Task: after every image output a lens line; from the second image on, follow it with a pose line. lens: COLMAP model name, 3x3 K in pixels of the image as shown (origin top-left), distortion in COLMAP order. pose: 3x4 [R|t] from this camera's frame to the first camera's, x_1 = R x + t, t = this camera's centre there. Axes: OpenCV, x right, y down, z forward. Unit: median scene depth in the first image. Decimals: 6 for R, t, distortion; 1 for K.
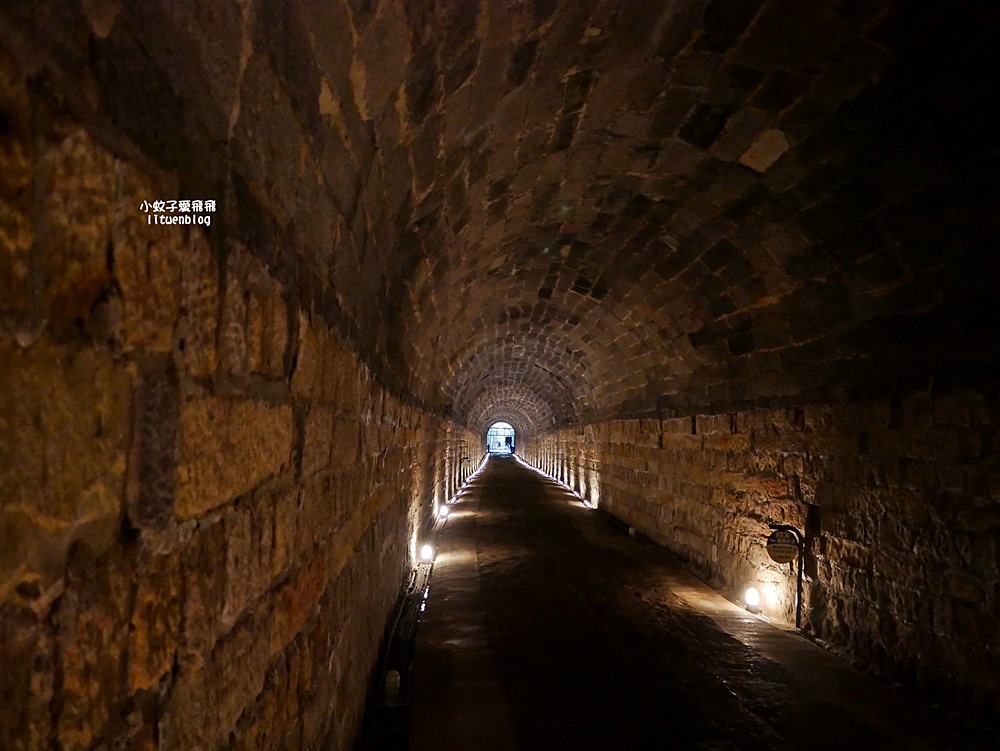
lens RADIAL K [[853.6, 0, 487.1], [0, 853.6, 367.9], [0, 0, 1]] dist [-0.045879, 0.017413]
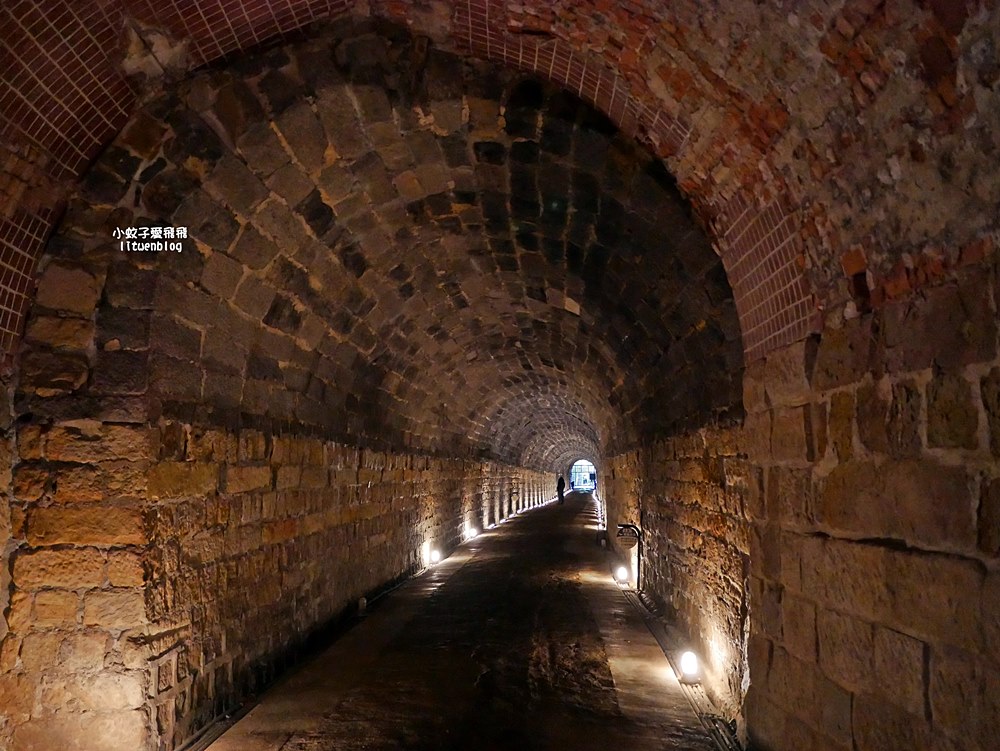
lens RADIAL K [[853.6, 0, 487.1], [0, 853.6, 367.9], [0, 0, 1]] dist [-0.045879, 0.017413]
pose [[0.991967, -0.042965, -0.118976, 0.483901], [0.037590, 0.998184, -0.047061, -0.071301], [0.120782, 0.042211, 0.991781, -1.035692]]
